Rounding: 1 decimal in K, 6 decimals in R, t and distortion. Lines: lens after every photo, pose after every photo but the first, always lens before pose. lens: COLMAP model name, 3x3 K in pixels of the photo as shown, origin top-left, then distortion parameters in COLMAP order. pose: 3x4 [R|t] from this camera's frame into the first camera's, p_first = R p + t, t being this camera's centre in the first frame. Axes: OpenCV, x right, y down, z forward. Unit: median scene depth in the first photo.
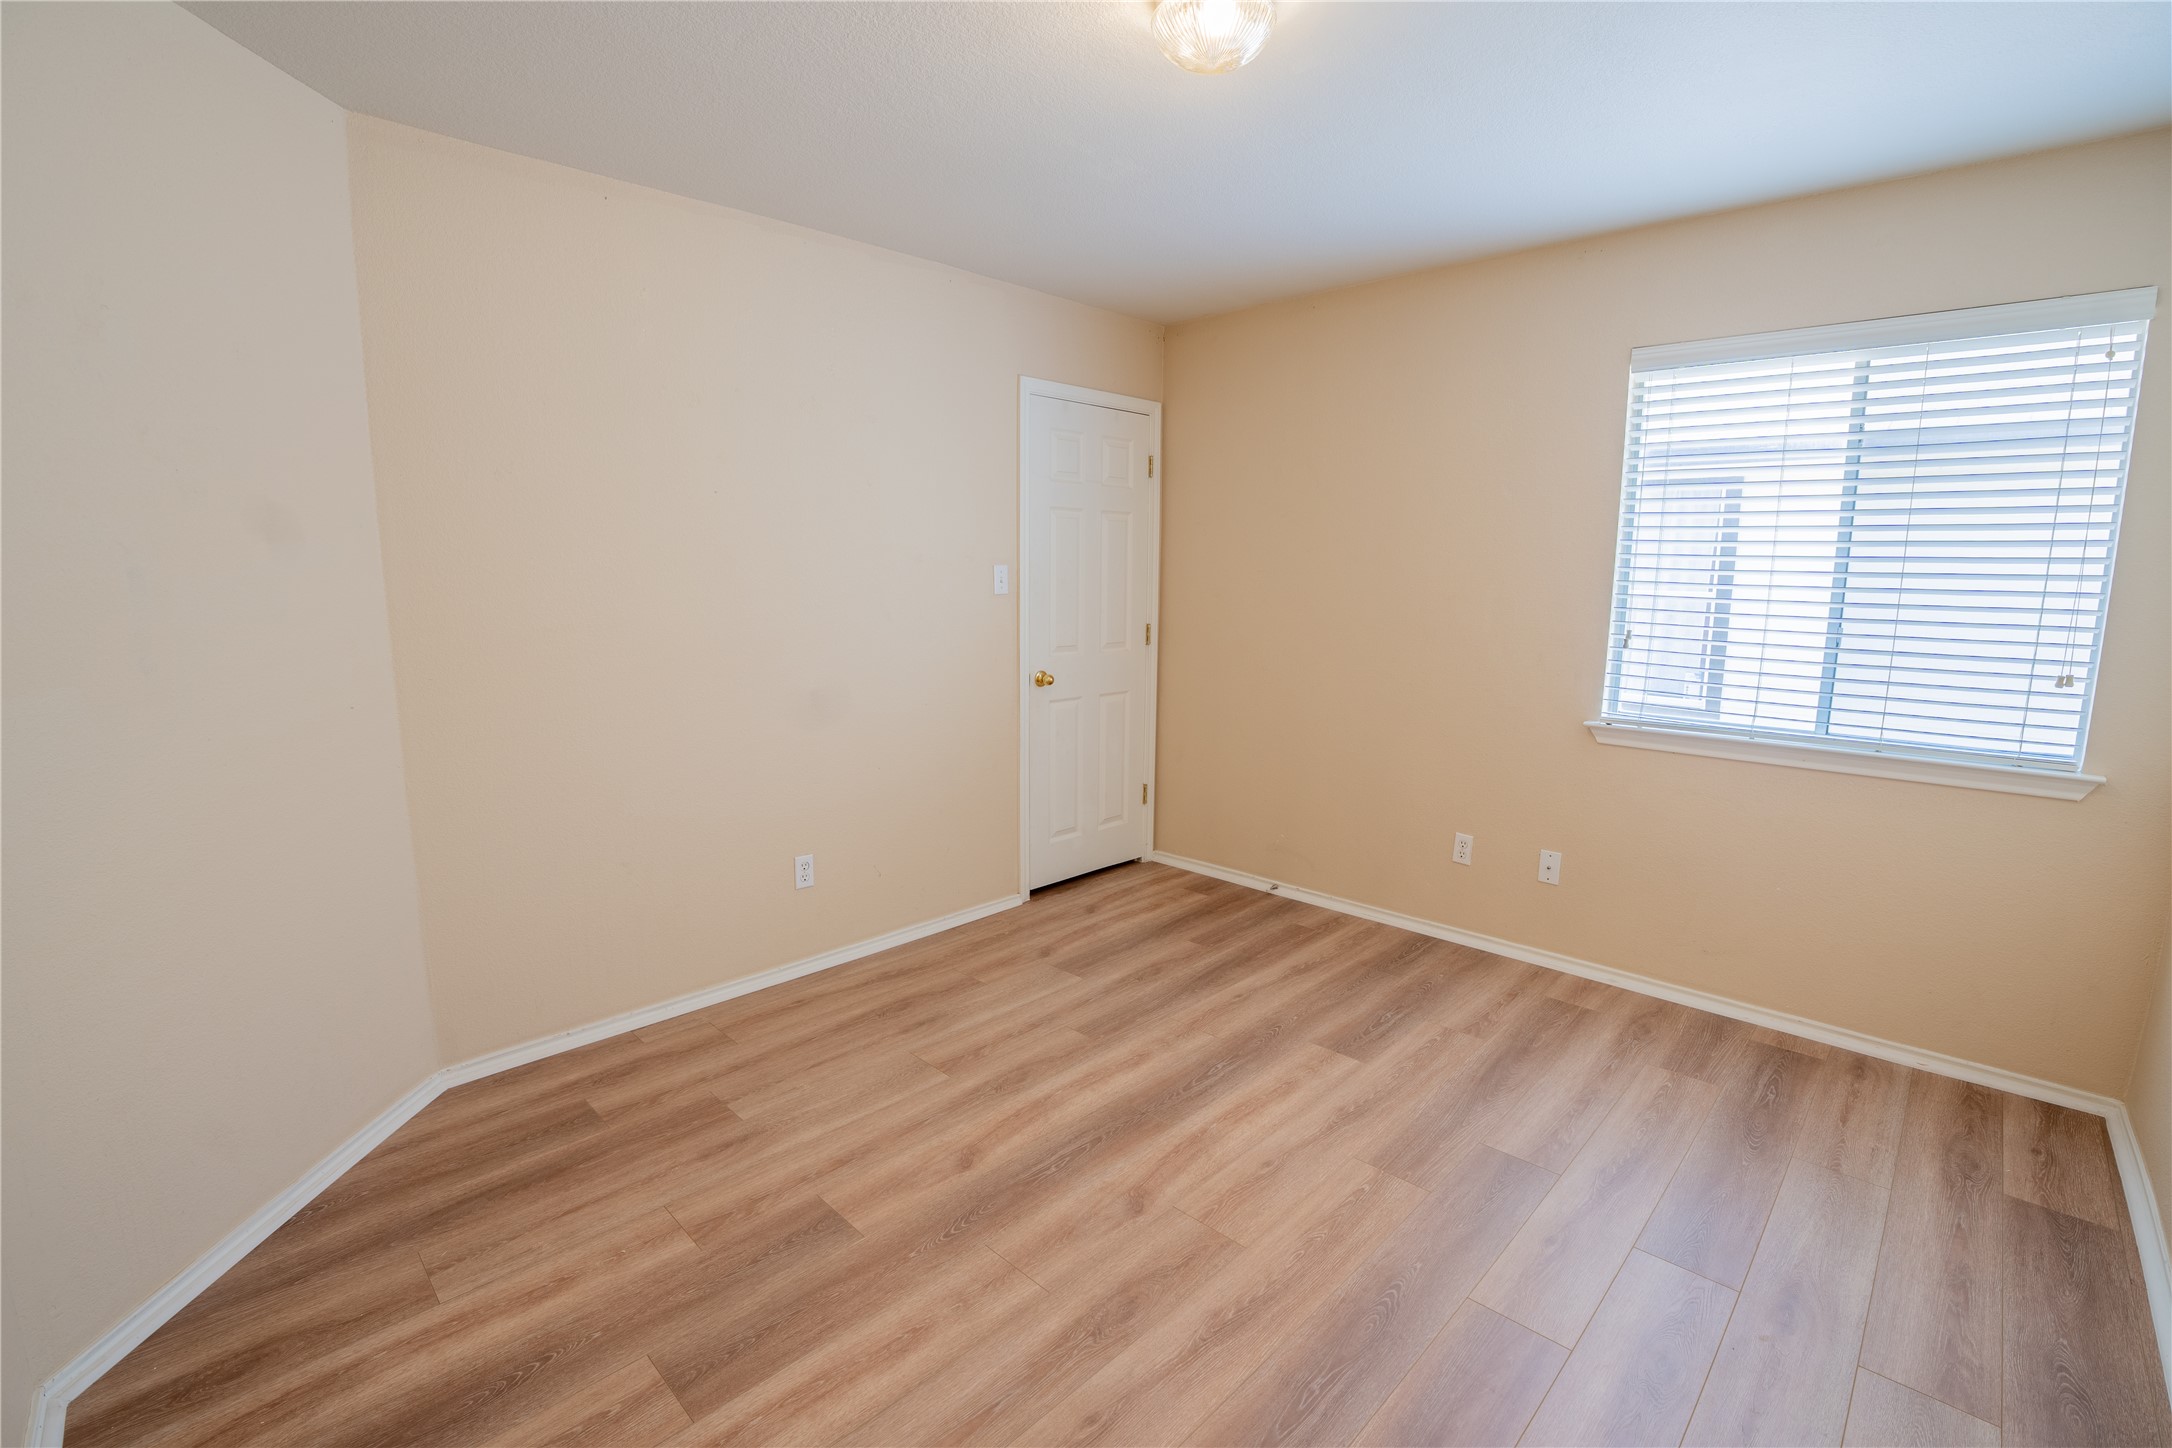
lens RADIAL K [[956.9, 0, 1093.4], [0, 956.9, 729.0], [0, 0, 1]] dist [-0.049976, 0.000124]
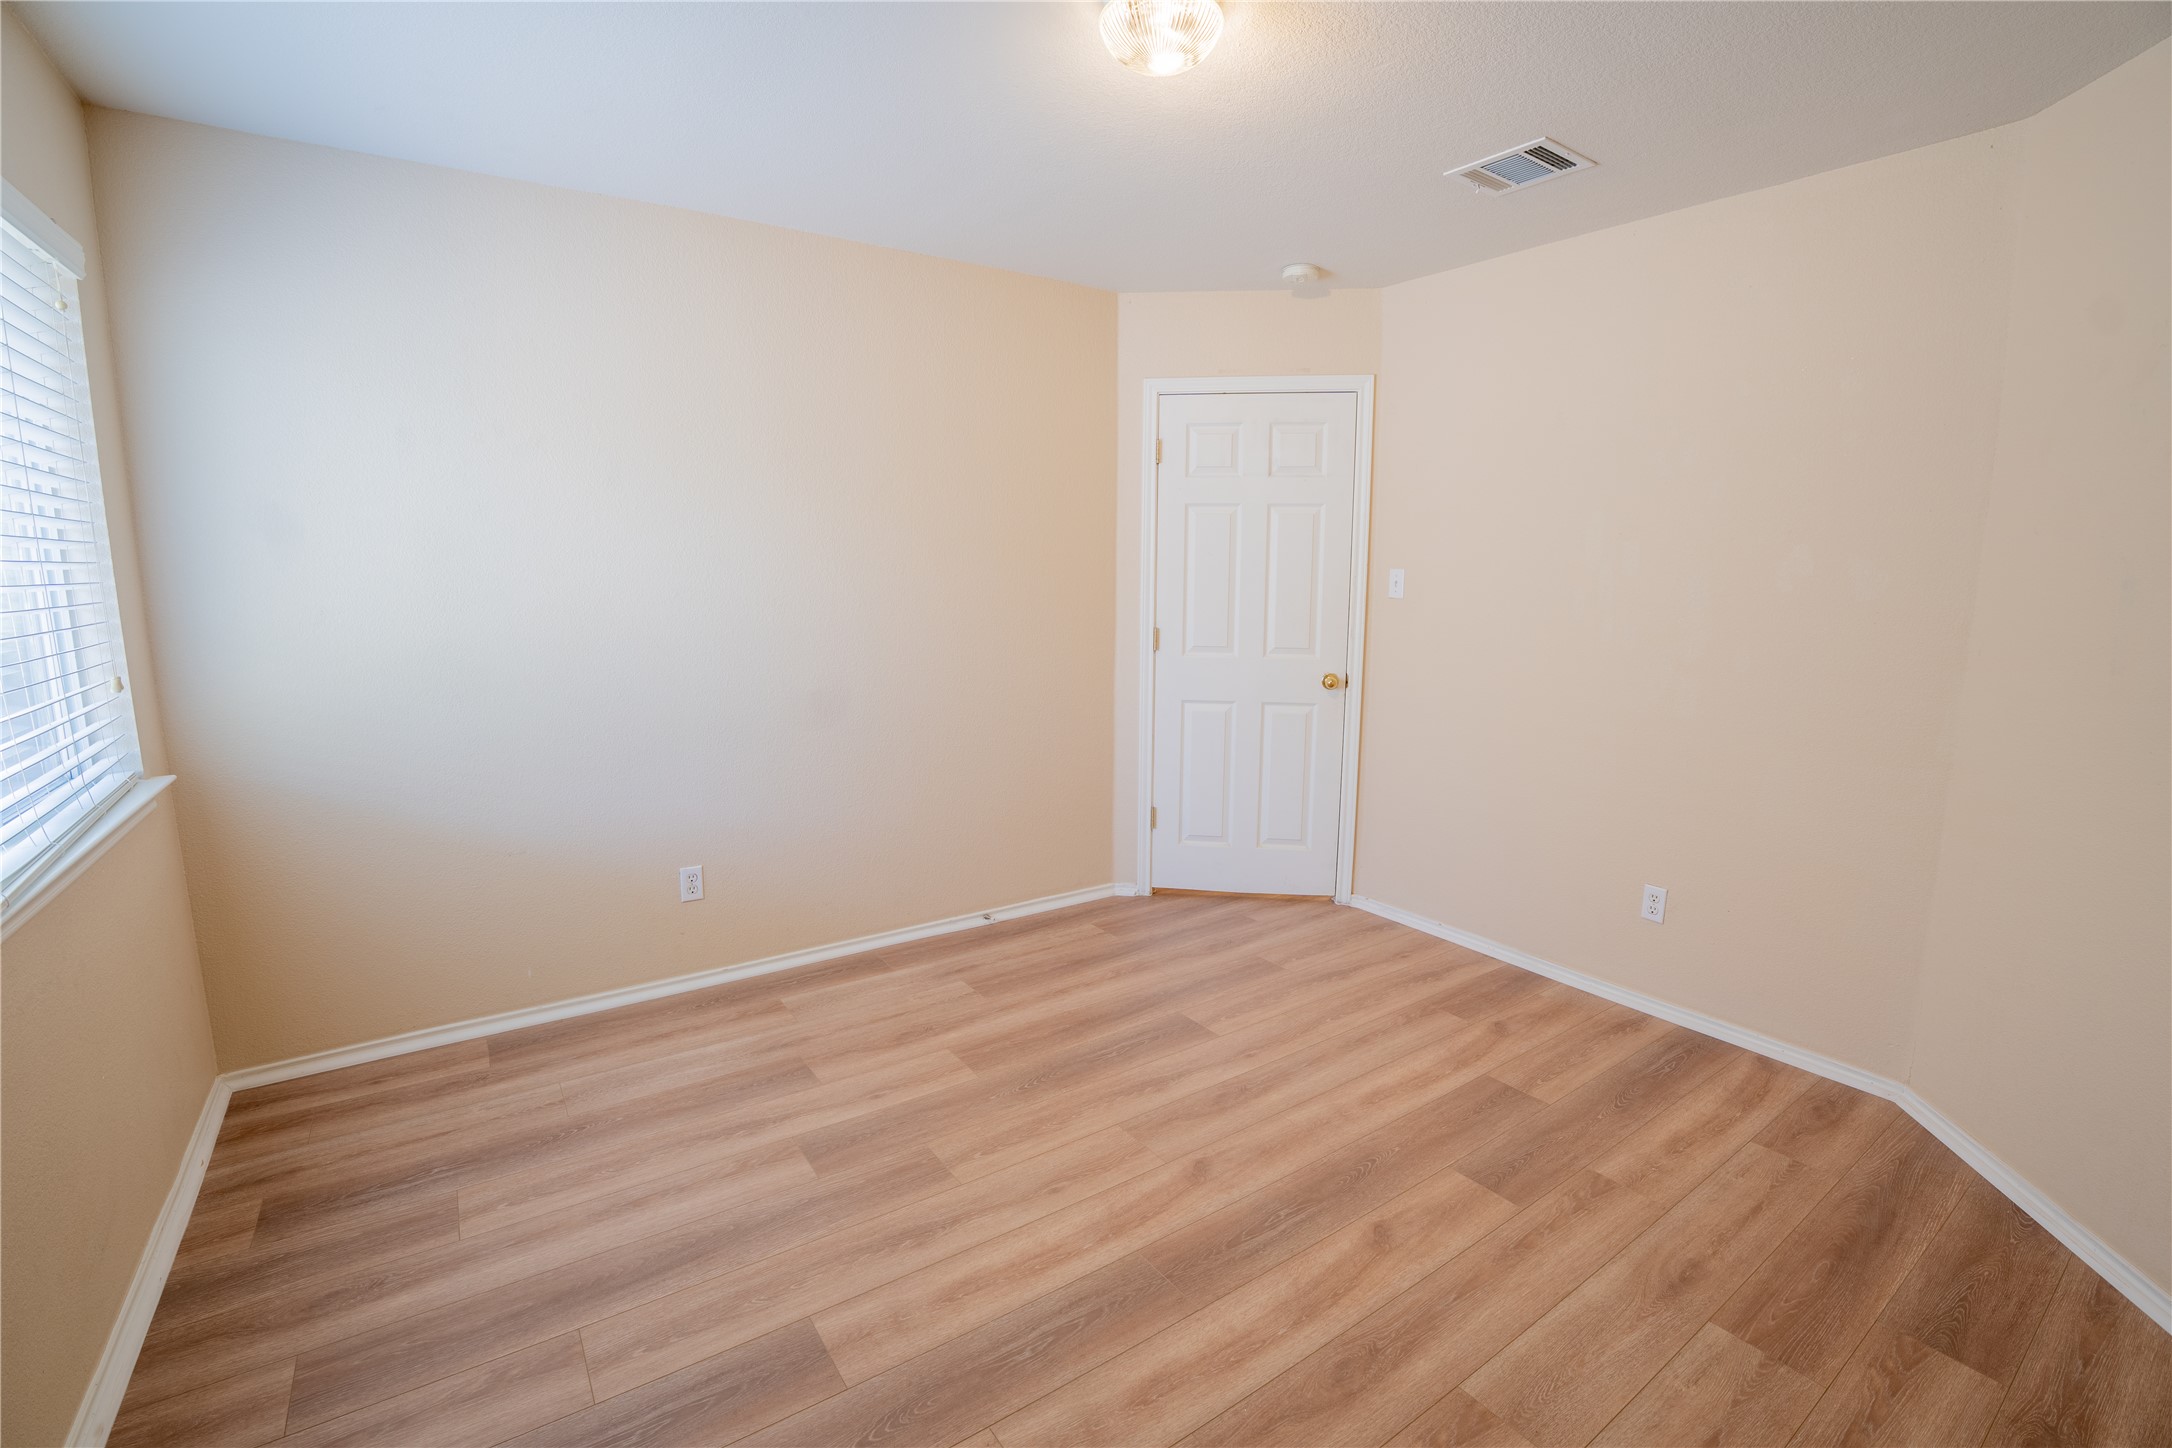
lens RADIAL K [[956.9, 0, 1093.4], [0, 956.9, 729.0], [0, 0, 1]] dist [-0.049976, 0.000124]
pose [[-0.982738, -0.040949, 0.180413, -0.007394], [0.019287, 0.947205, 0.320049, -0.286870], [-0.183994, 0.318003, -0.930065, 1.734304]]
